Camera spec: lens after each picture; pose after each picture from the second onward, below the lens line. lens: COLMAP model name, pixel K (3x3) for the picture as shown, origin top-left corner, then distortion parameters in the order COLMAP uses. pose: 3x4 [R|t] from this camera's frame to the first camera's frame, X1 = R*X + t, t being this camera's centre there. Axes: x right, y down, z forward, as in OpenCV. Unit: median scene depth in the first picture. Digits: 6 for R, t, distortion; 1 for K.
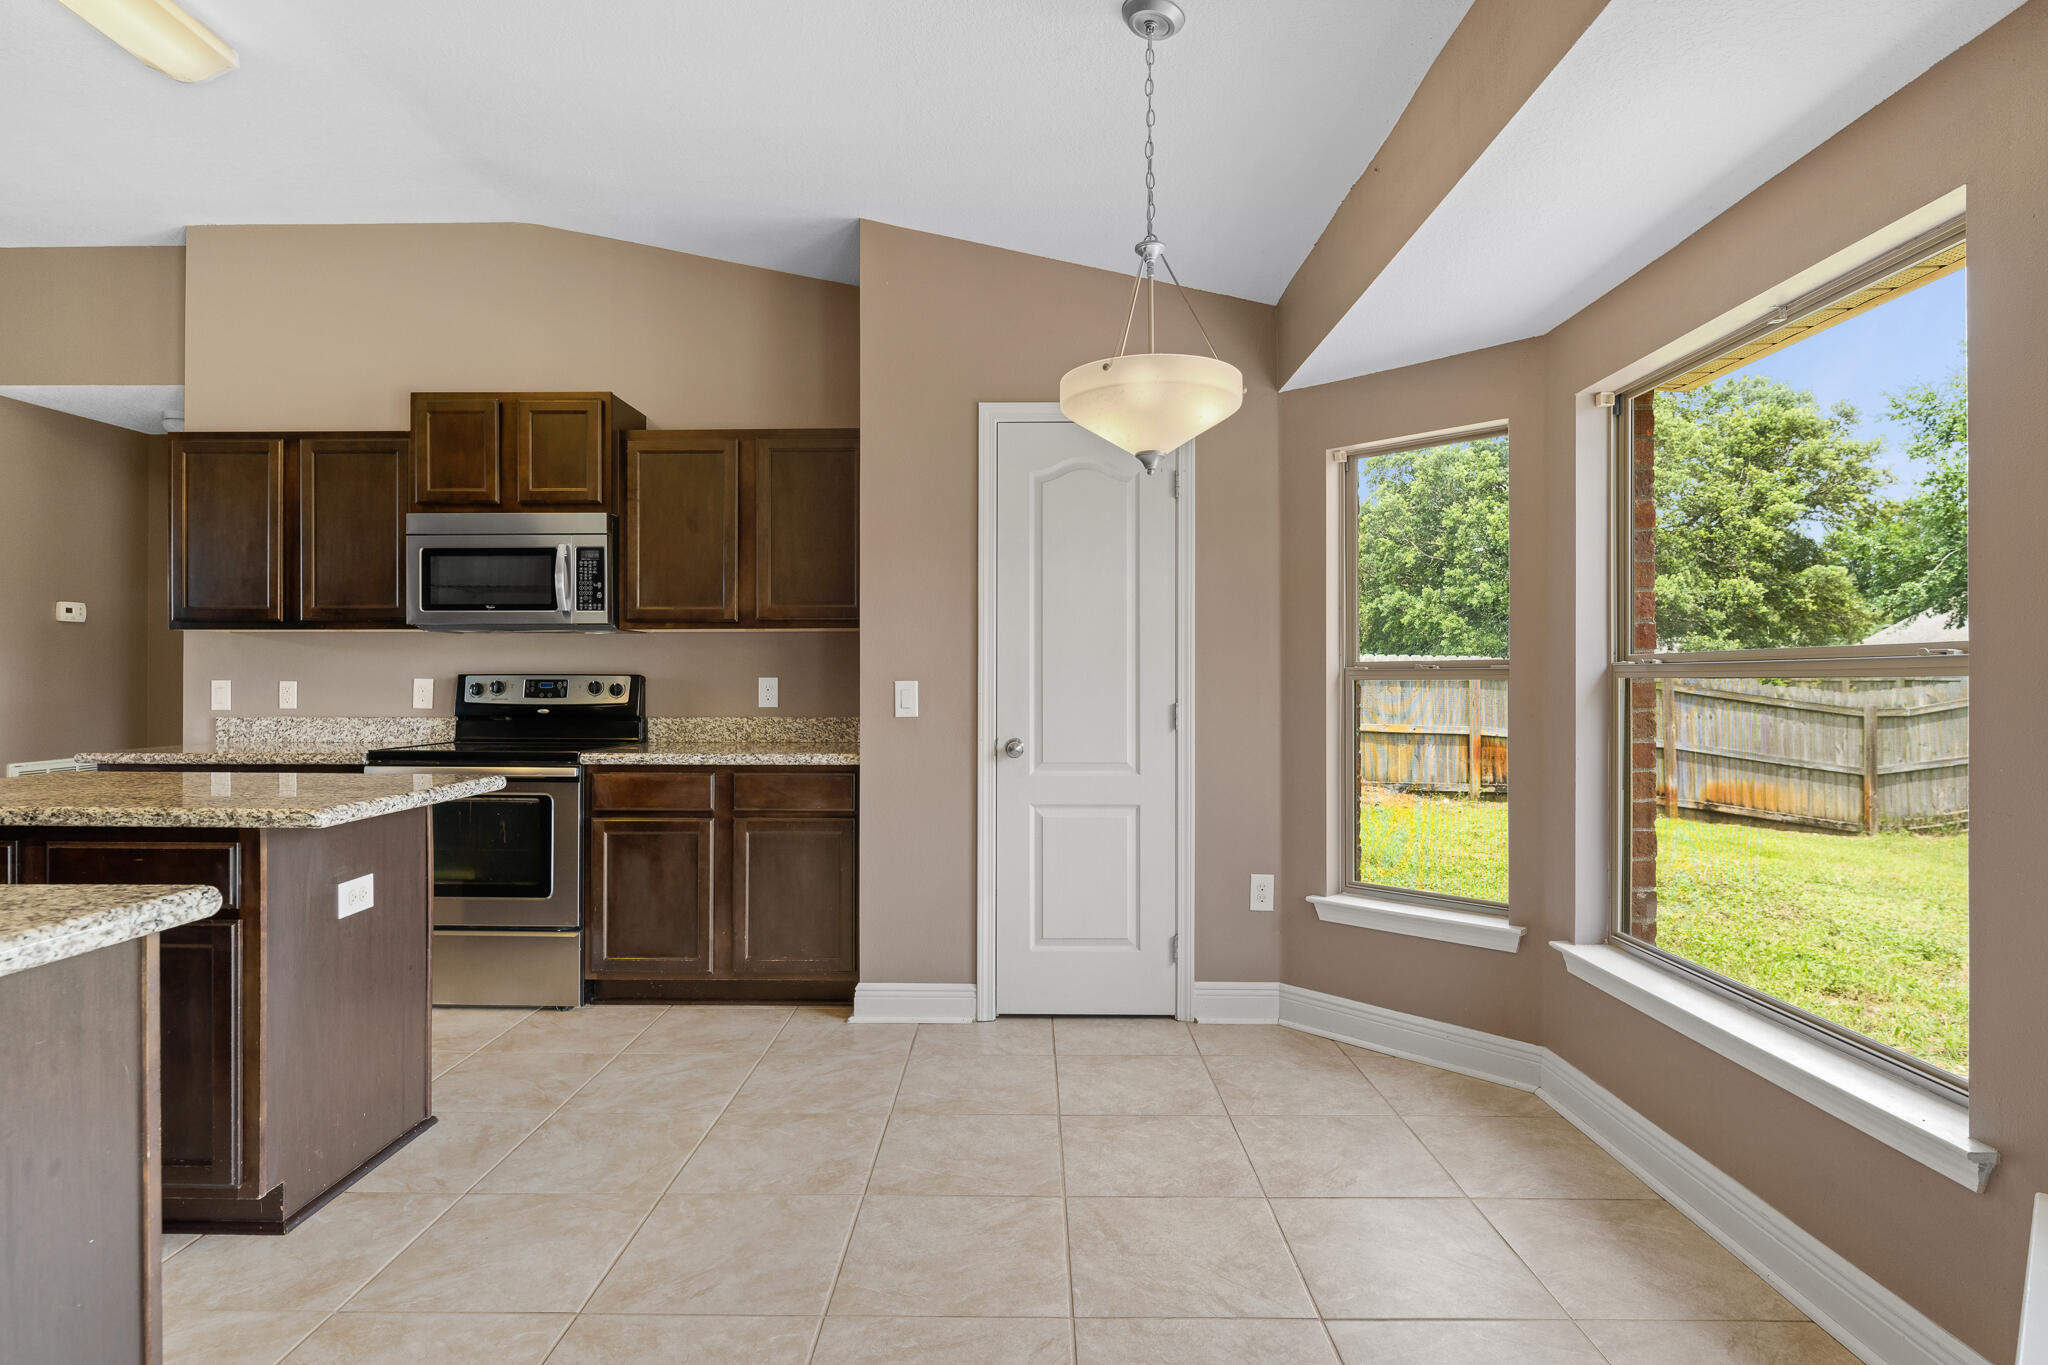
lens RADIAL K [[1056.2, 0, 1019.6], [0, 1056.2, 678.5], [0, 0, 1]] dist [-0.003272, -0.000165]
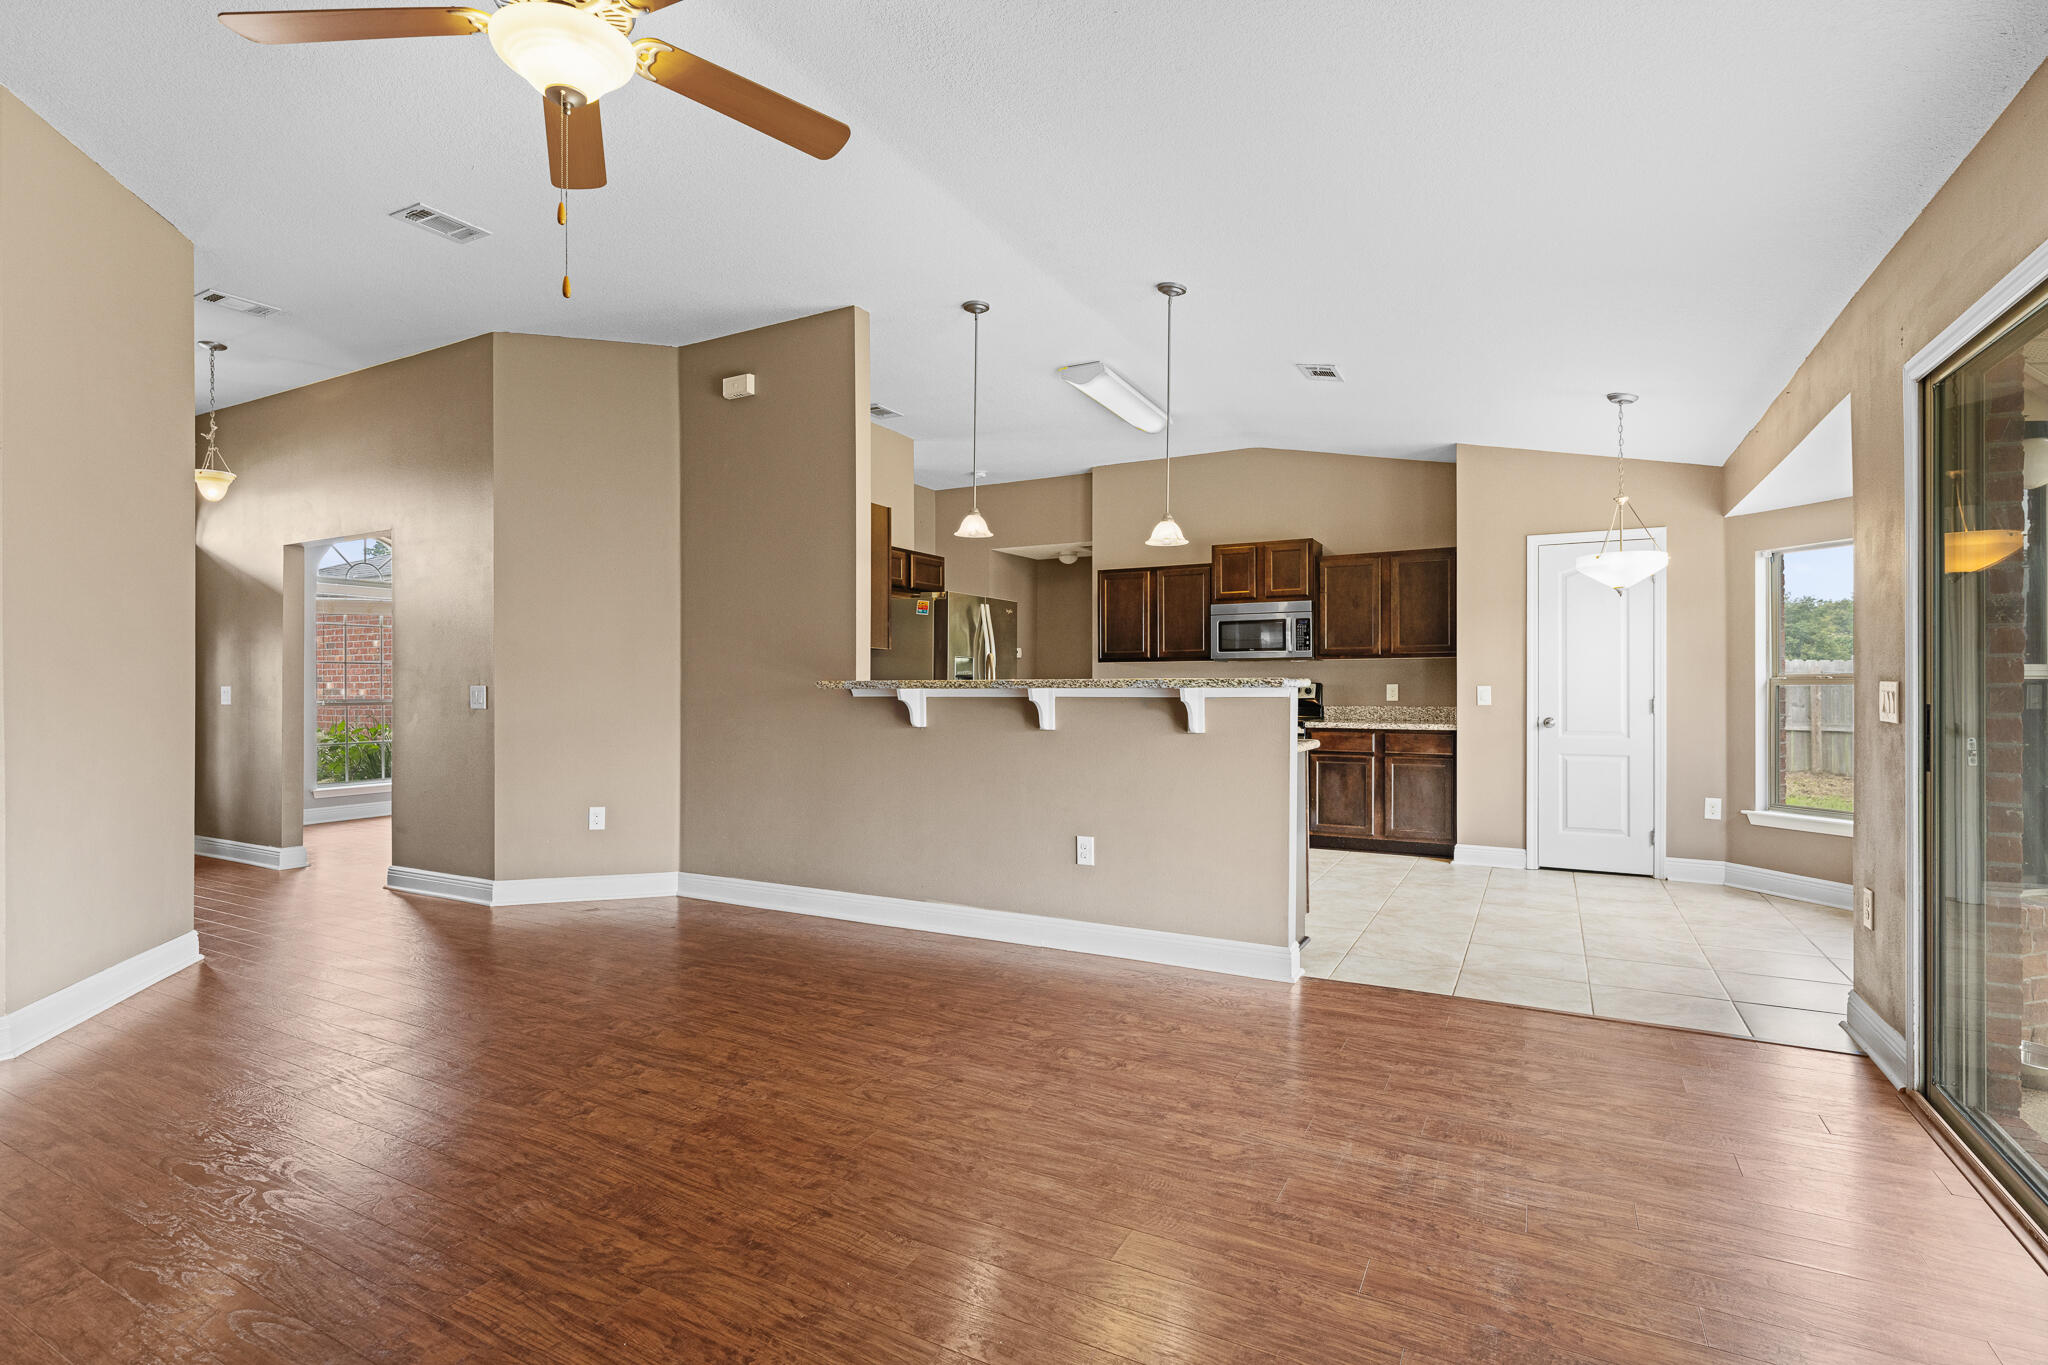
lens RADIAL K [[983.0, 0, 1019.5], [0, 983.0, 685.5], [0, 0, 1]] dist [0.001434, -0.001090]
pose [[0.885669, -0.001657, -0.464313, -0.024666], [0.002565, 0.999996, 0.001325, -0.002995], [0.464309, -0.002364, 0.885670, -0.865471]]
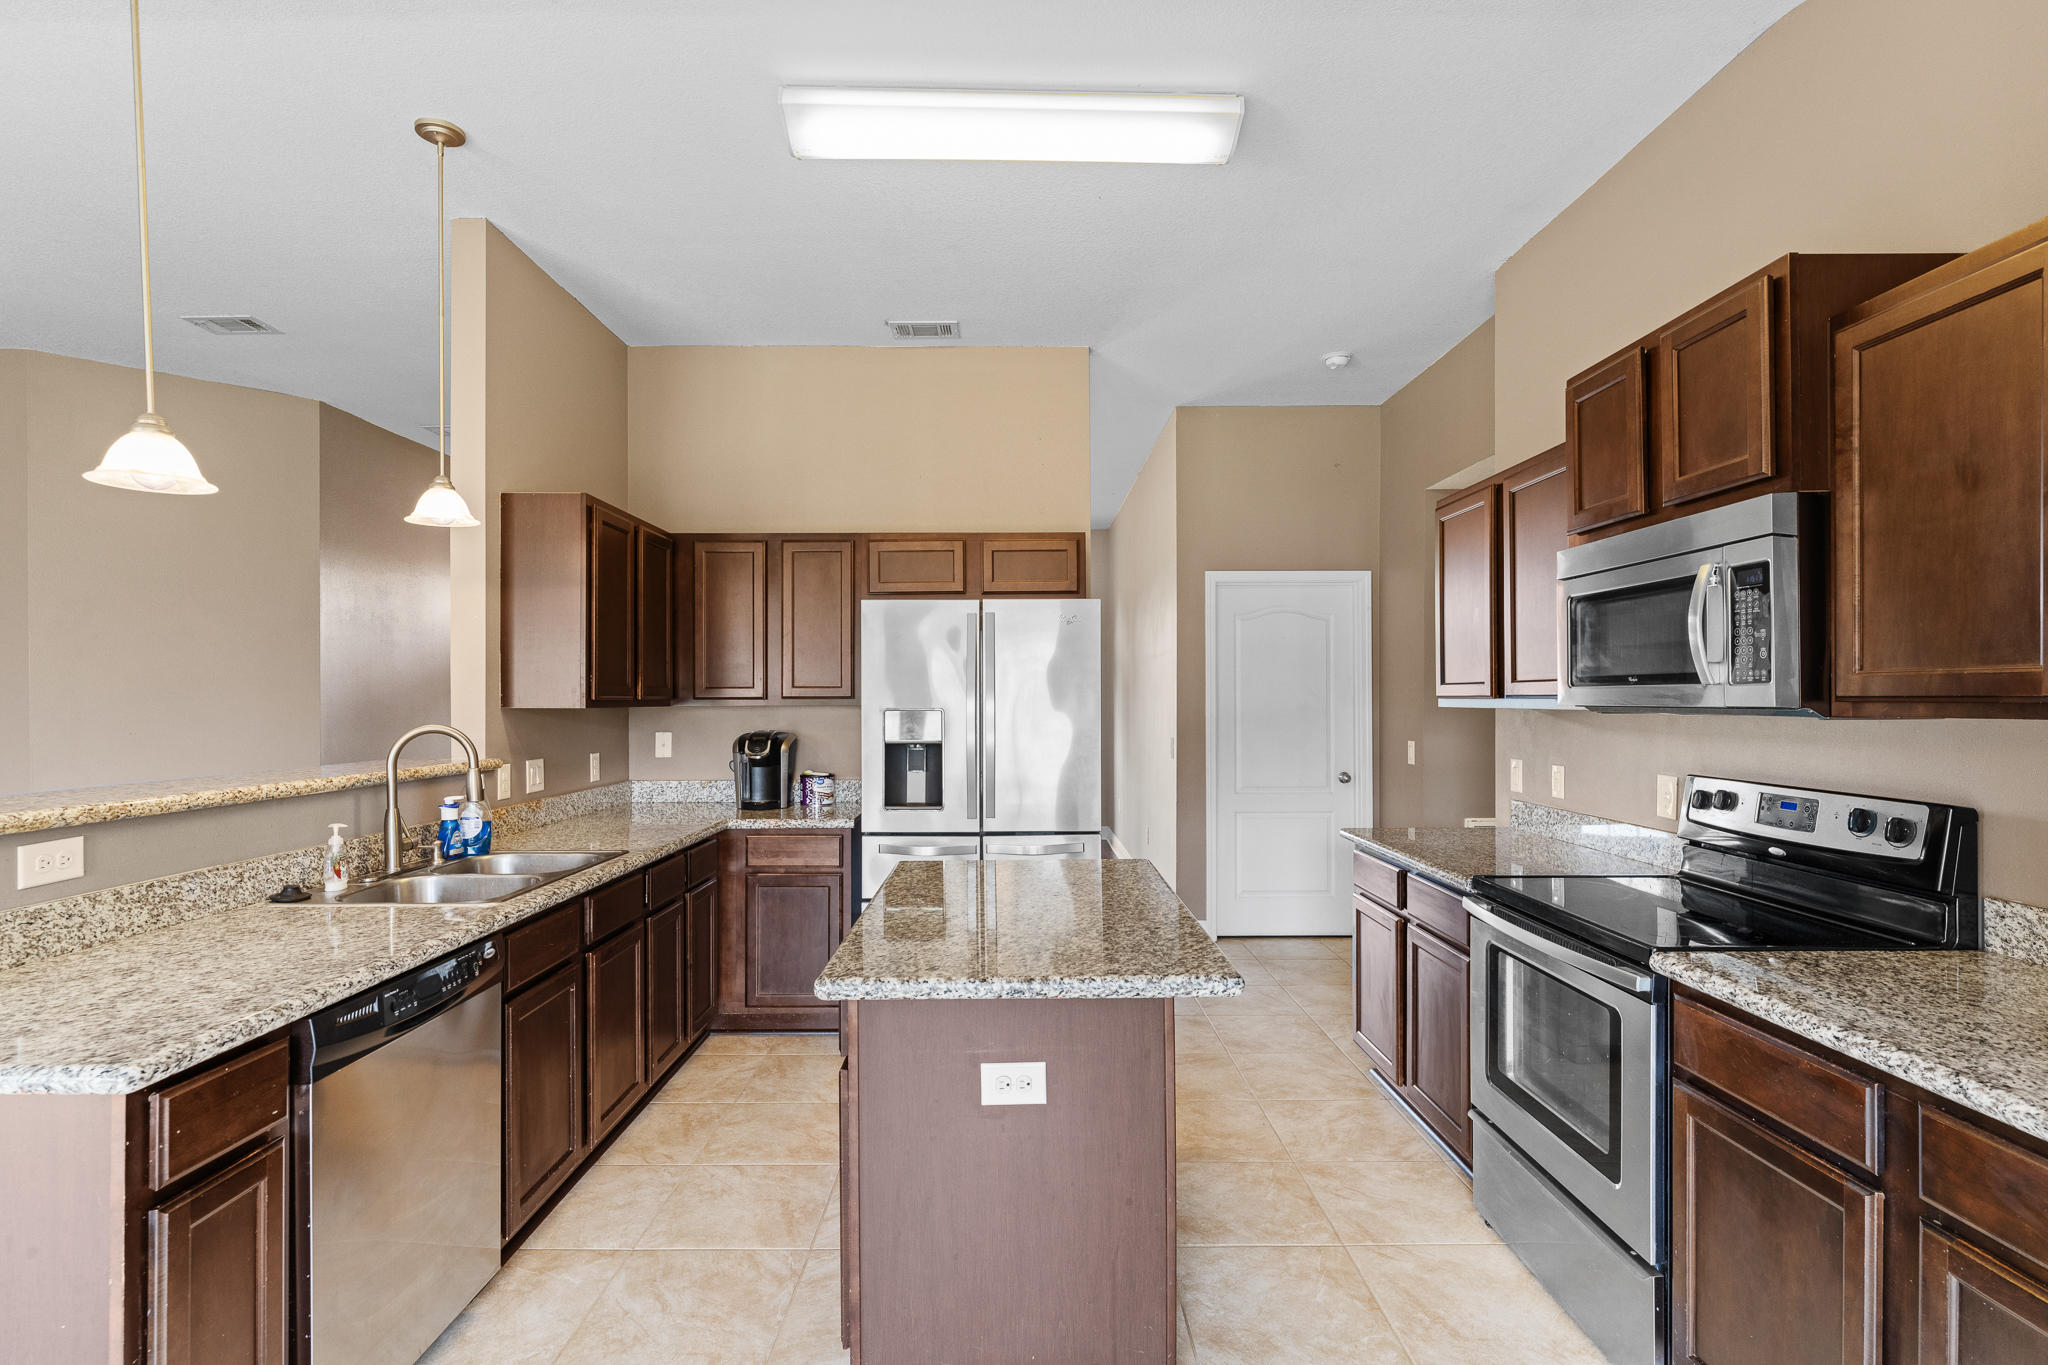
lens RADIAL K [[983.0, 0, 1010.8], [0, 983.0, 691.3], [0, 0, 1]] dist [0.001434, -0.001090]
pose [[0.015950, -0.007321, -0.999846, 0.084684], [0.003893, 0.999966, -0.007260, -0.058035], [0.999865, -0.003777, 0.015978, 0.618081]]
